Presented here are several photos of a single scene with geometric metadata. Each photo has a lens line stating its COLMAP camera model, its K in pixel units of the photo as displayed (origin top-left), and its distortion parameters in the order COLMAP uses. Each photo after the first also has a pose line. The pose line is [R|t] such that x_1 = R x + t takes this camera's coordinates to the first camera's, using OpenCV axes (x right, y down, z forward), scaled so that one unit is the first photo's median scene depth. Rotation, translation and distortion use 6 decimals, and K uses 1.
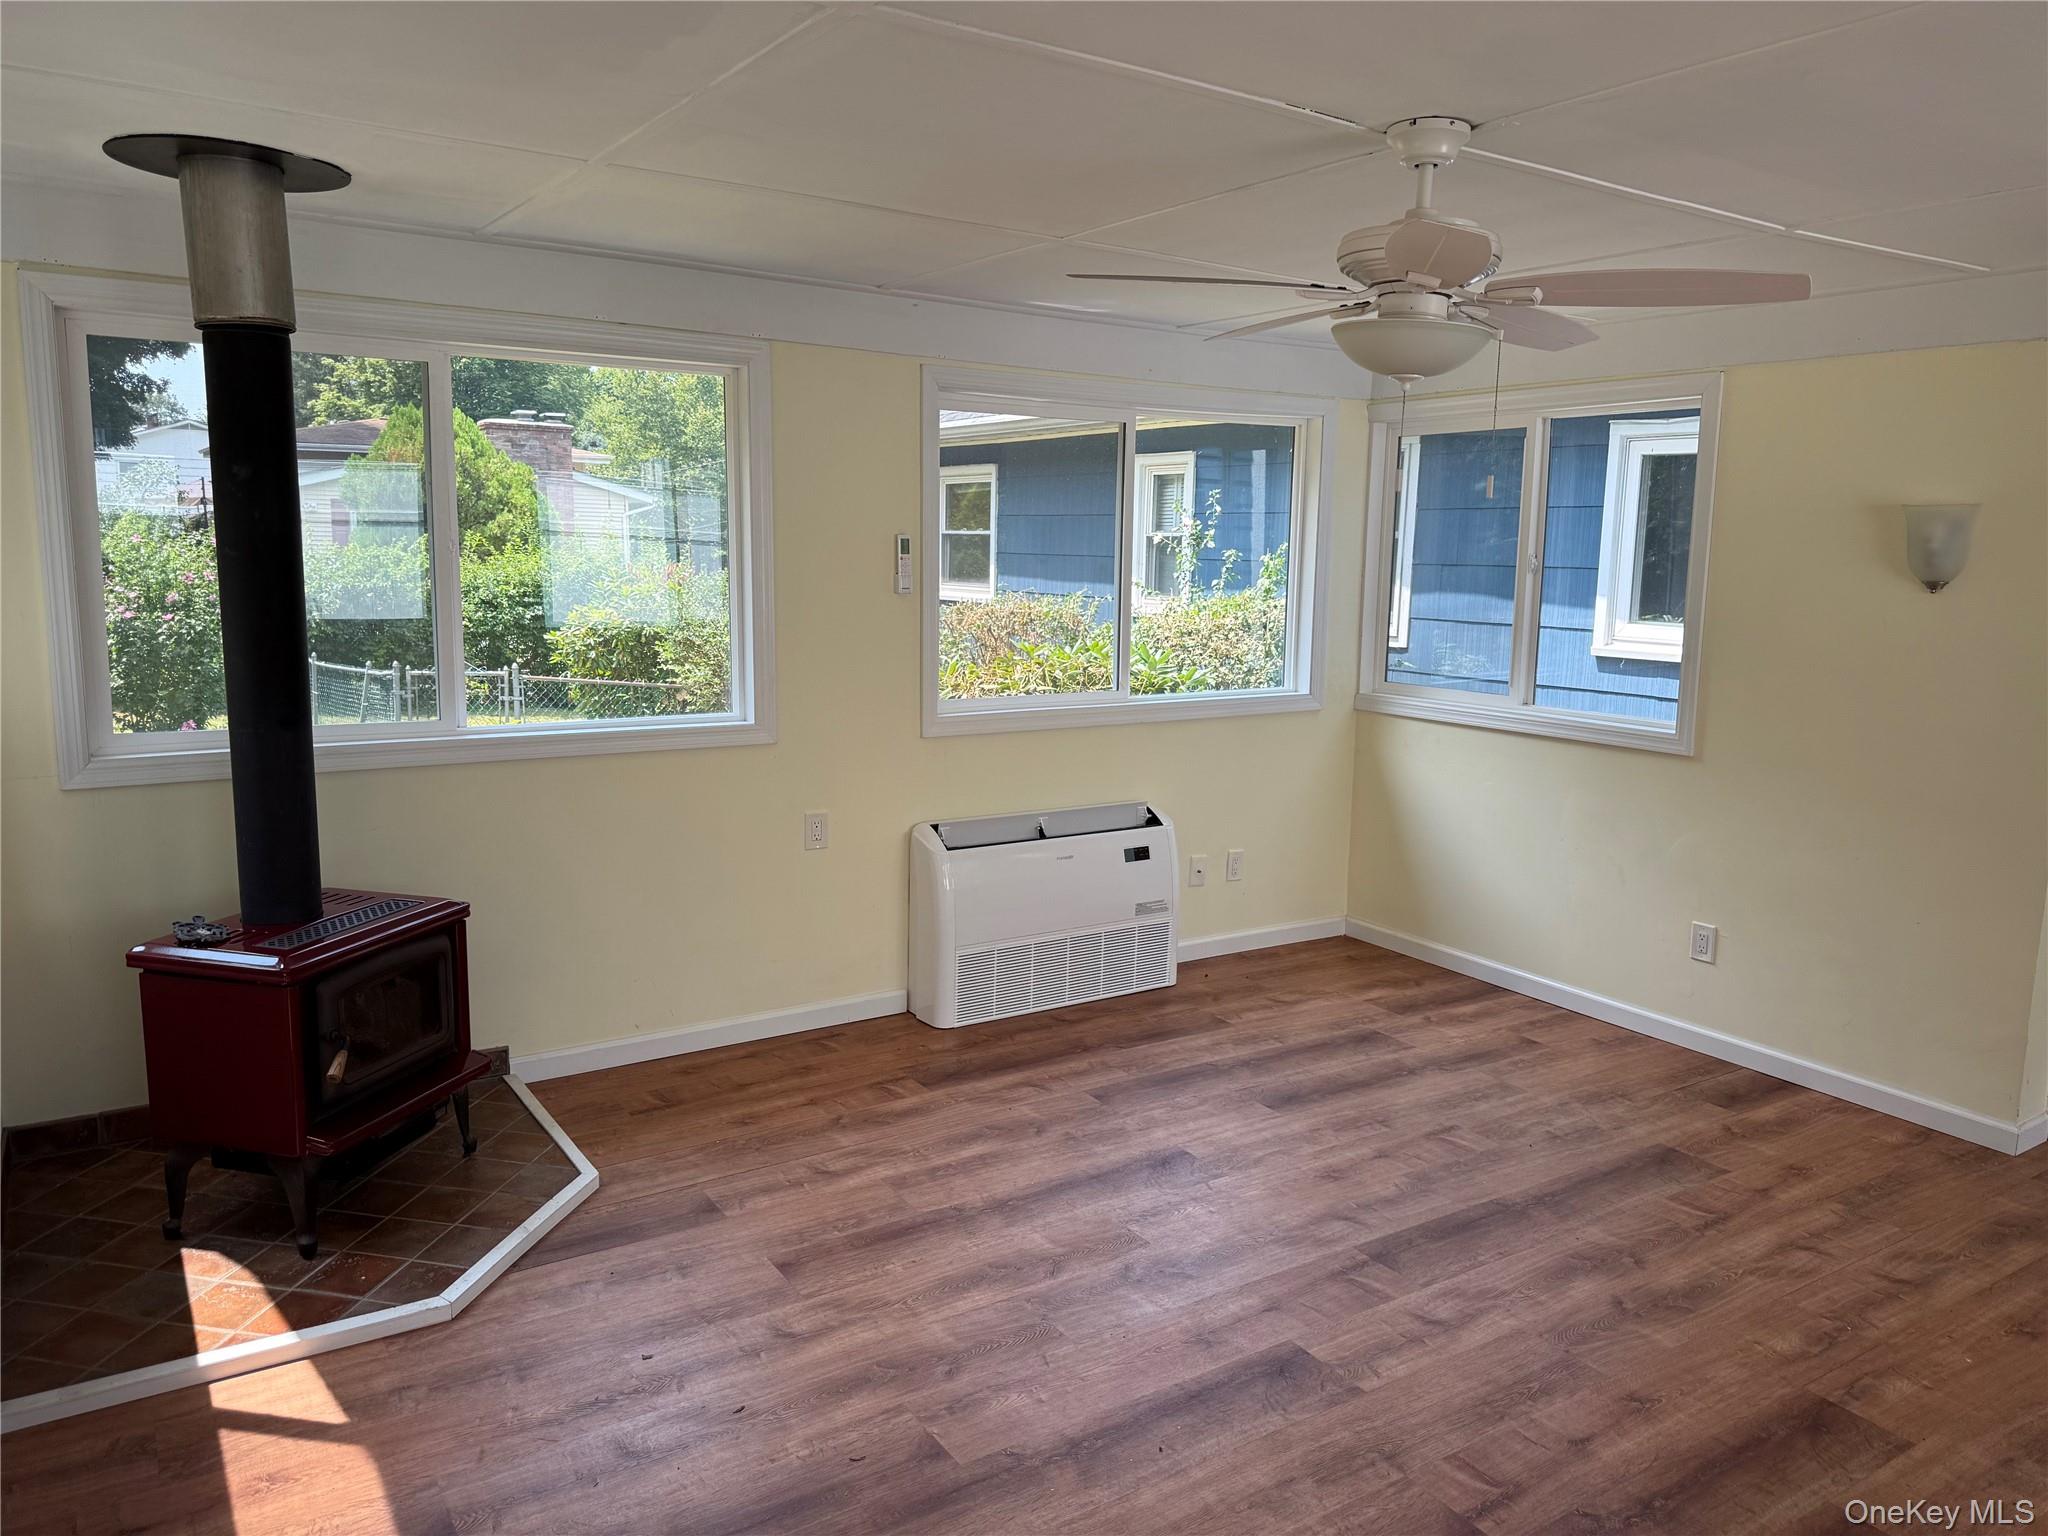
lens RADIAL K [[1434.9, 0, 1030.0], [0, 1434.9, 761.7], [0, 0, 1]] dist [0.100589, -0.125967]
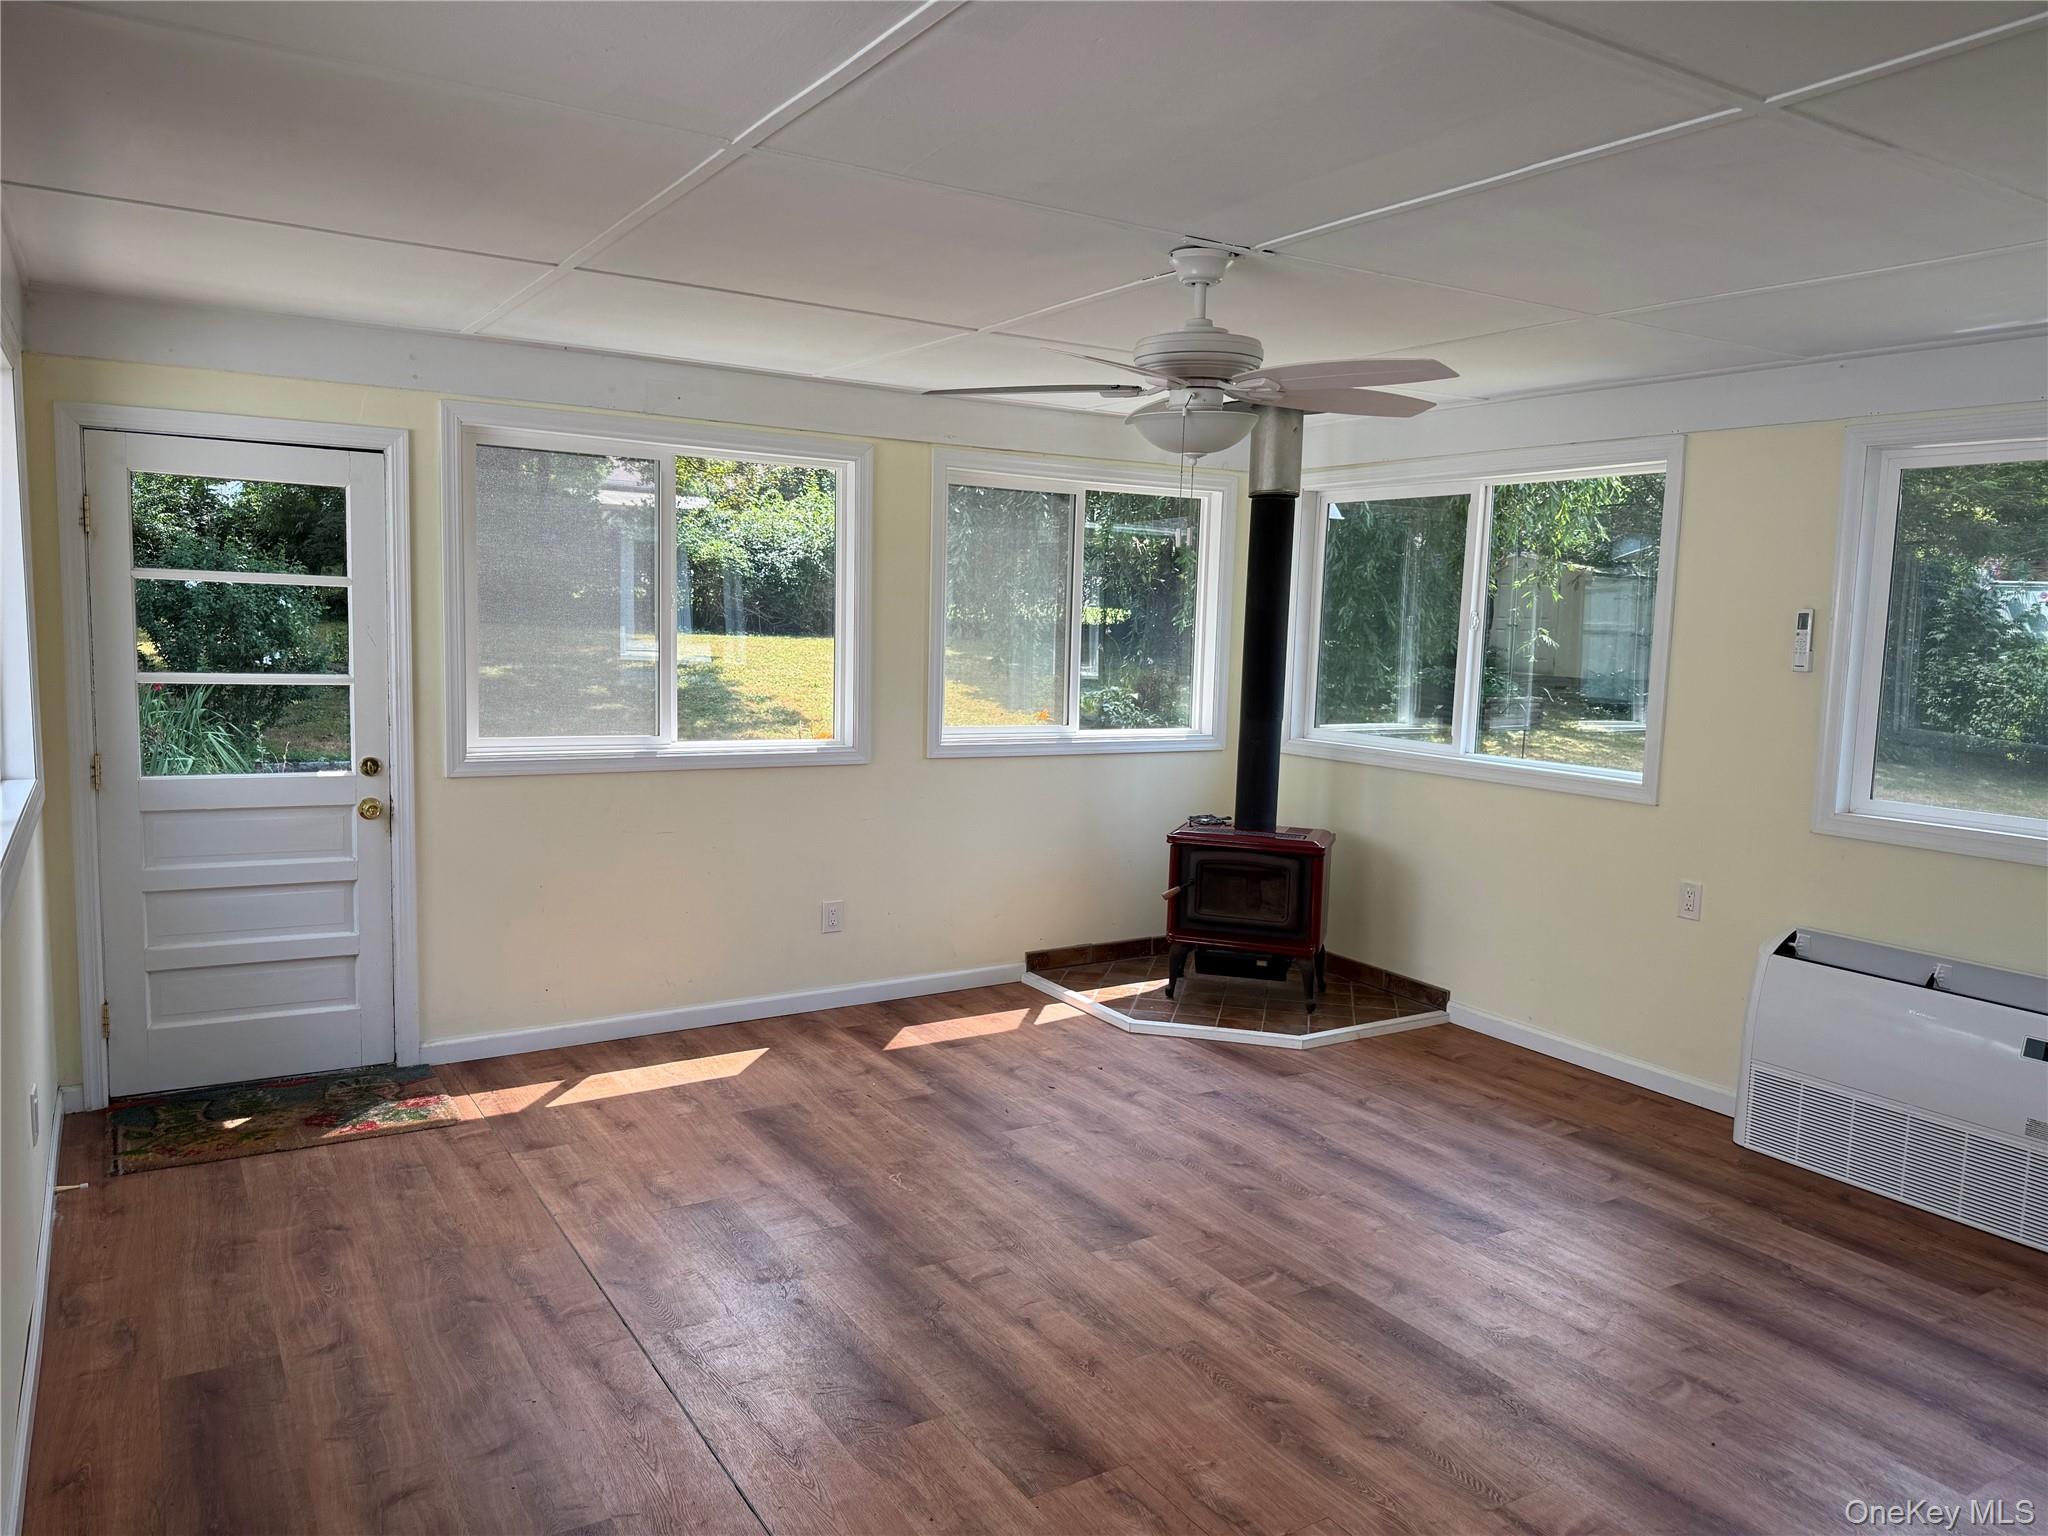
lens RADIAL K [[1434.9, 0, 1030.0], [0, 1434.9, 761.7], [0, 0, 1]] dist [0.100589, -0.125967]
pose [[-0.022726, 0.080751, -0.996475, 1.110560], [-0.187503, 0.978701, 0.083587, -0.058681], [0.982001, 0.188741, -0.007101, 0.677181]]
